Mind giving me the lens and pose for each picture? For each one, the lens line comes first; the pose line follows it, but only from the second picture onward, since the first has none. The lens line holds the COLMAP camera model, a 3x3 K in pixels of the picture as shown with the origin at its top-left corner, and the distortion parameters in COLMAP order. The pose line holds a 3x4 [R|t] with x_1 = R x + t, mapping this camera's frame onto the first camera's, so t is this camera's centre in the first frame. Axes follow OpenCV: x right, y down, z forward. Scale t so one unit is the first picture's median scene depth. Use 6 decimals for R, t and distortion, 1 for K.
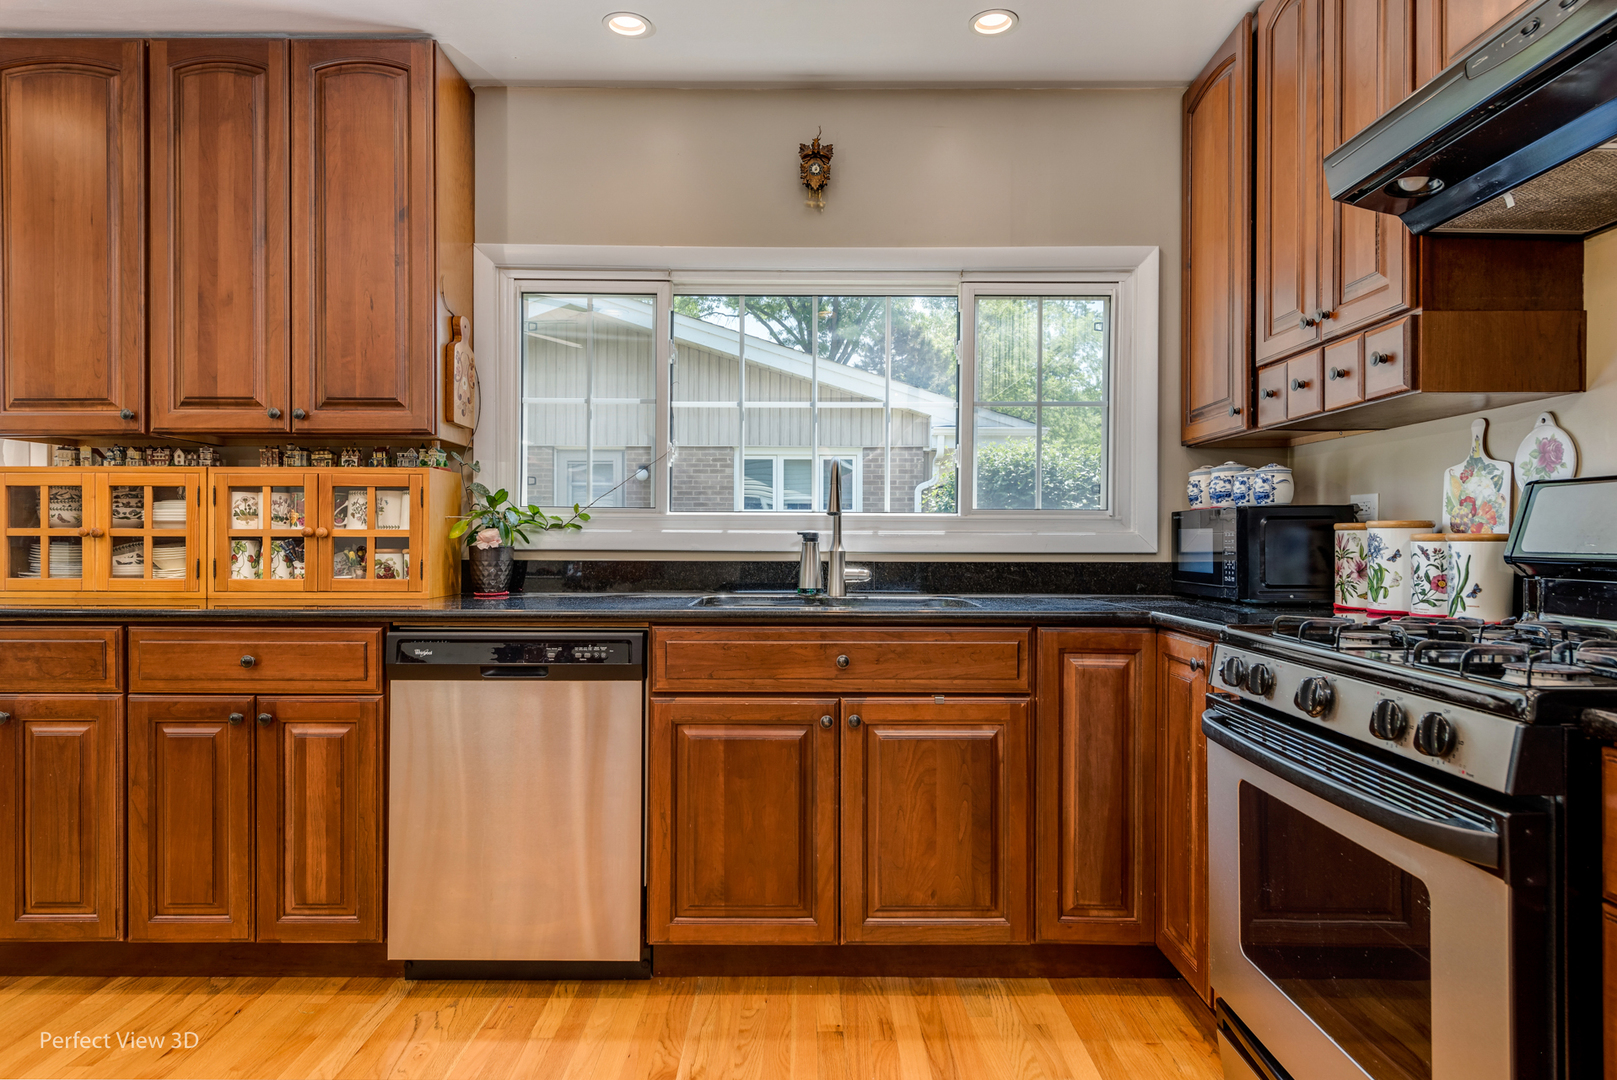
lens RADIAL K [[923.0, 0, 808.5], [0, 923.0, 540.0], [0, 0, 1]] dist [0.002994, 0.000118]
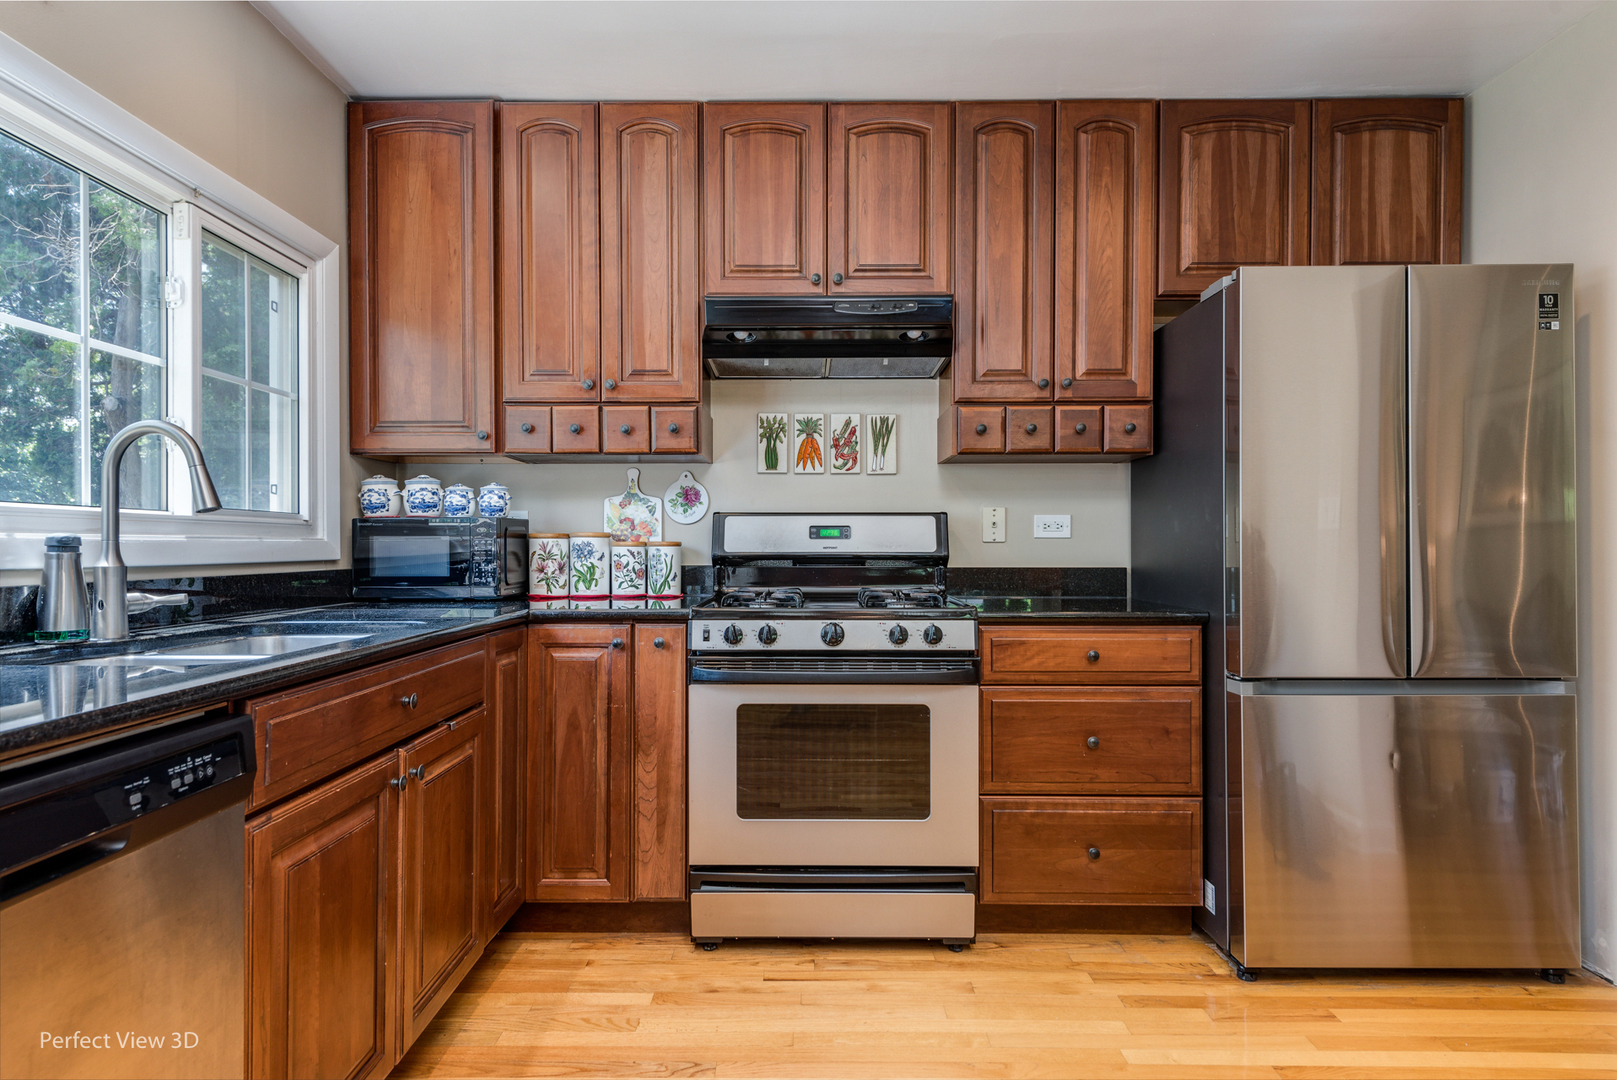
lens RADIAL K [[874.3, 0, 808.5], [0, 874.3, 540.0], [0, 0, 1]] dist [-0.002212, -0.000144]
pose [[0.003318, 0.003157, 0.999990, -0.717684], [0.002890, 0.999991, -0.003166, -0.003659], [-0.999990, 0.002900, 0.003308, 0.657840]]
